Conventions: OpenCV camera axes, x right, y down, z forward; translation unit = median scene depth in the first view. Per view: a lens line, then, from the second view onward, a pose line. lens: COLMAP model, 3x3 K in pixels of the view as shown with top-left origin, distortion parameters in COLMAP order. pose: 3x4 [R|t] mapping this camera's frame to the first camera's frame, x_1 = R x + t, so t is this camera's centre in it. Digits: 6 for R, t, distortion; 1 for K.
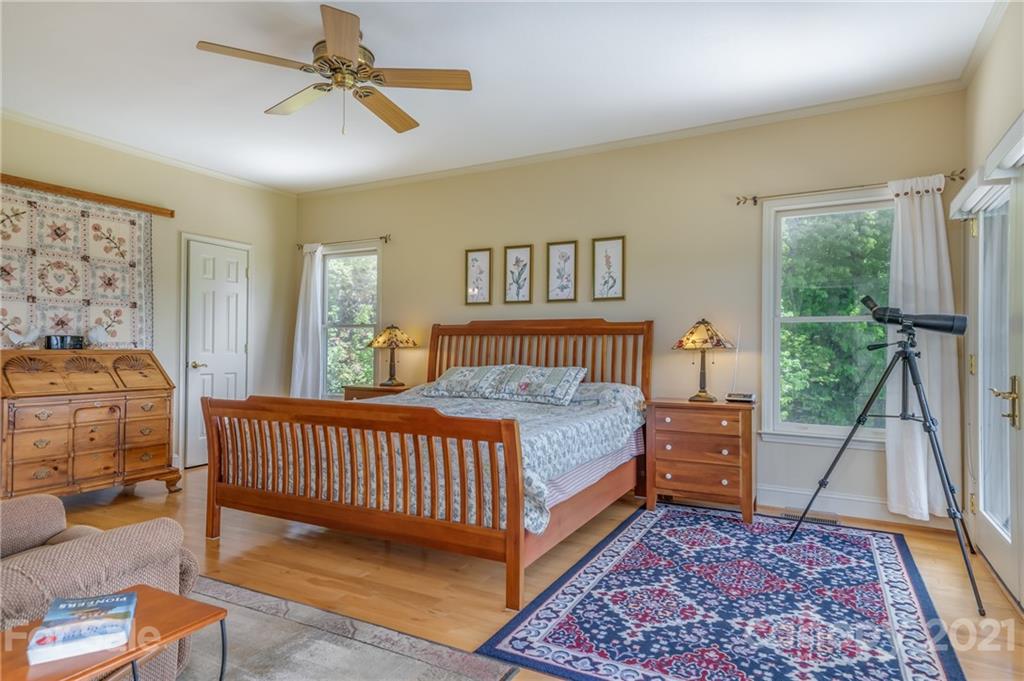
lens RADIAL K [[594.8, 0, 512.0], [0, 594.8, 340.5], [0, 0, 1]] dist [0.023499, -0.000216]
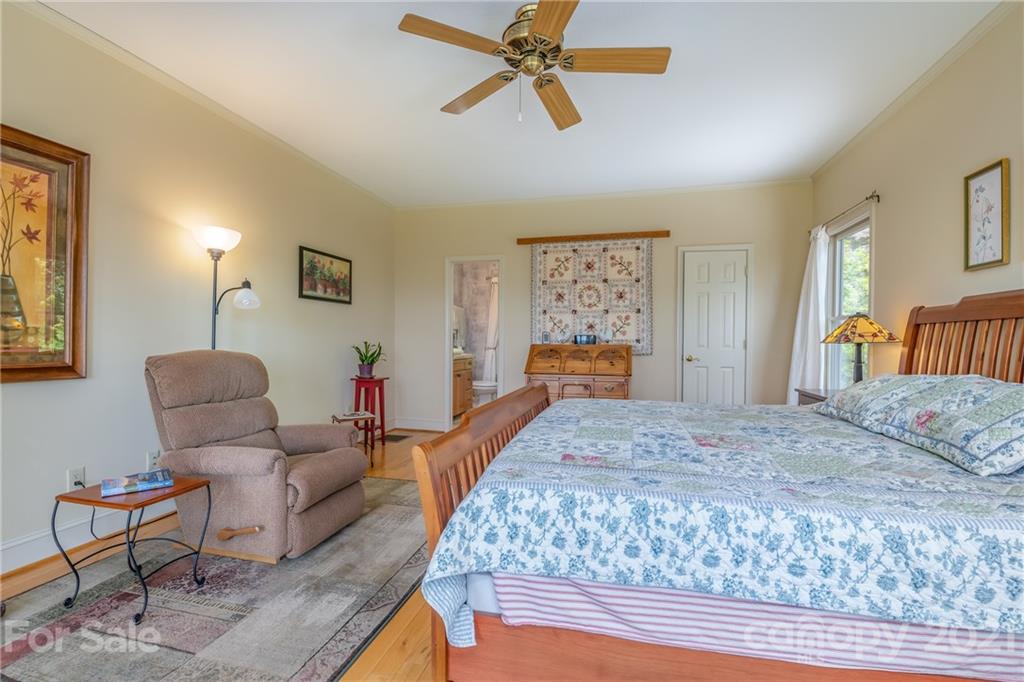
lens RADIAL K [[454.0, 0, 510.1], [0, 454.0, 345.2], [0, 0, 1]] dist [-0.010344, -0.000543]
pose [[0.247050, 0.001992, -0.969001, 0.267541], [0.010065, 0.999939, 0.004622, 0.008602], [0.968950, -0.010895, 0.247015, 0.497162]]
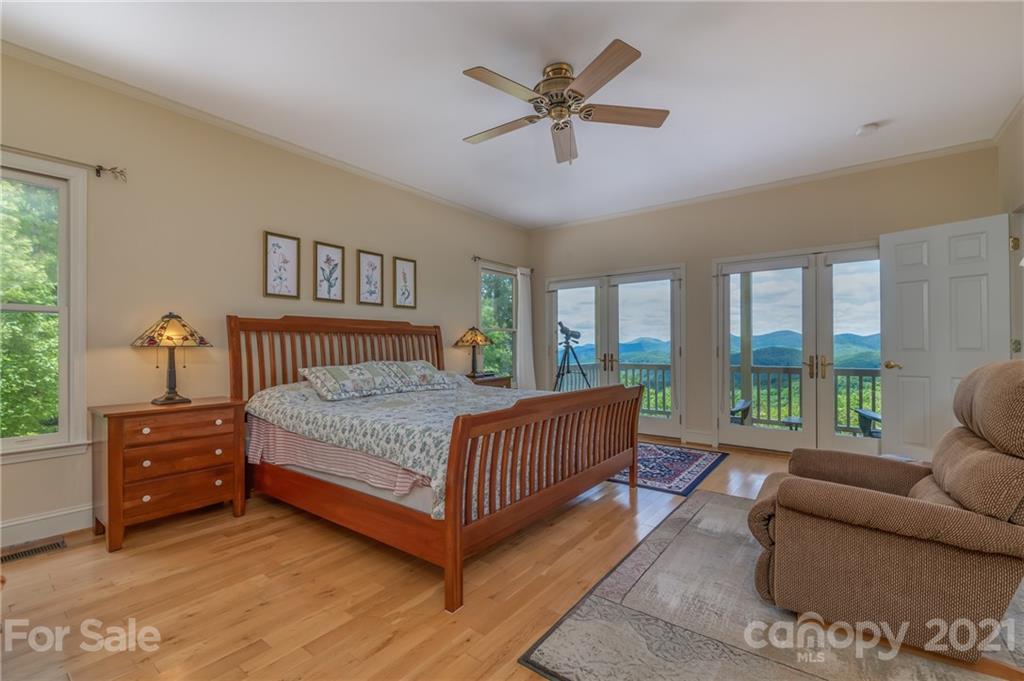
lens RADIAL K [[439.3, 0, 509.7], [0, 439.3, 357.4], [0, 0, 1]] dist [-0.001786, -0.000304]
pose [[0.153630, -0.032166, 0.987605, -0.717279], [-0.009917, 0.999370, 0.034091, 0.004068], [-0.988079, -0.015031, 0.153214, 0.612868]]
